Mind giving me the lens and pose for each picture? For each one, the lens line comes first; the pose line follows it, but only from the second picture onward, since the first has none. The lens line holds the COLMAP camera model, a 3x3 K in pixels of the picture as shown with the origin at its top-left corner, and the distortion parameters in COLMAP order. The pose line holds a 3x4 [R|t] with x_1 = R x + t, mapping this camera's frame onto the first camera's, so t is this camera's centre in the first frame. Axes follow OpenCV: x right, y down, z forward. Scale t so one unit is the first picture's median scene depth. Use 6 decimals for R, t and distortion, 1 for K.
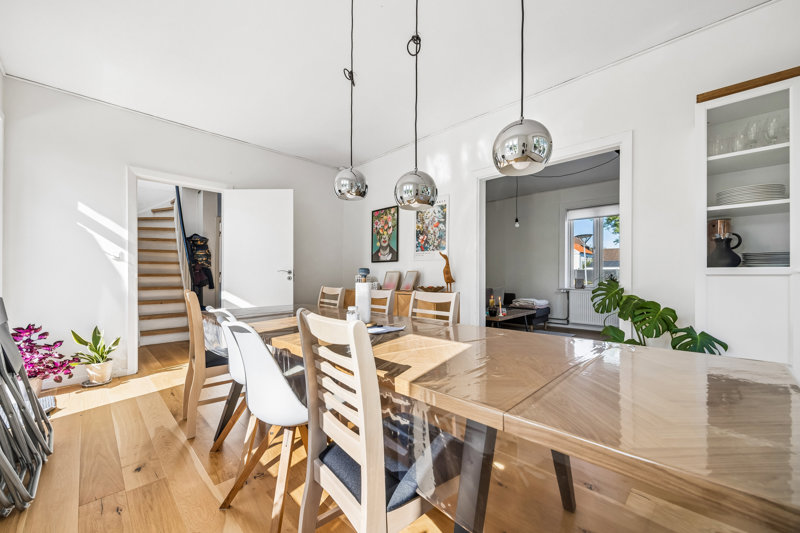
lens RADIAL K [[318.0, 0, 400.0], [0, 318.0, 266.5], [0, 0, 1]] dist [-0.001480, -0.000588]
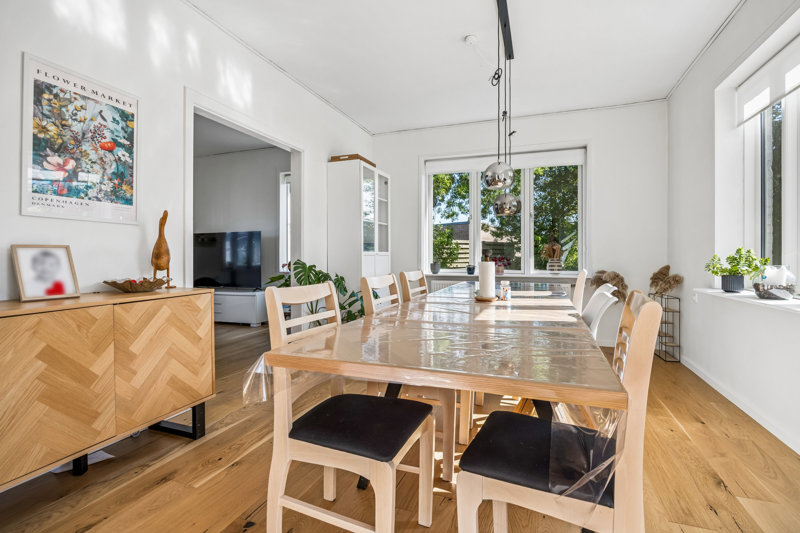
lens RADIAL K [[382.9, 0, 400.0], [0, 382.9, 266.5], [0, 0, 1]] dist [-0.000536, -0.000140]
pose [[-0.421709, -0.011921, 0.906653, -0.563120], [0.000029, 0.999913, 0.013161, 0.034825], [-0.906731, 0.005576, -0.421672, 0.852720]]
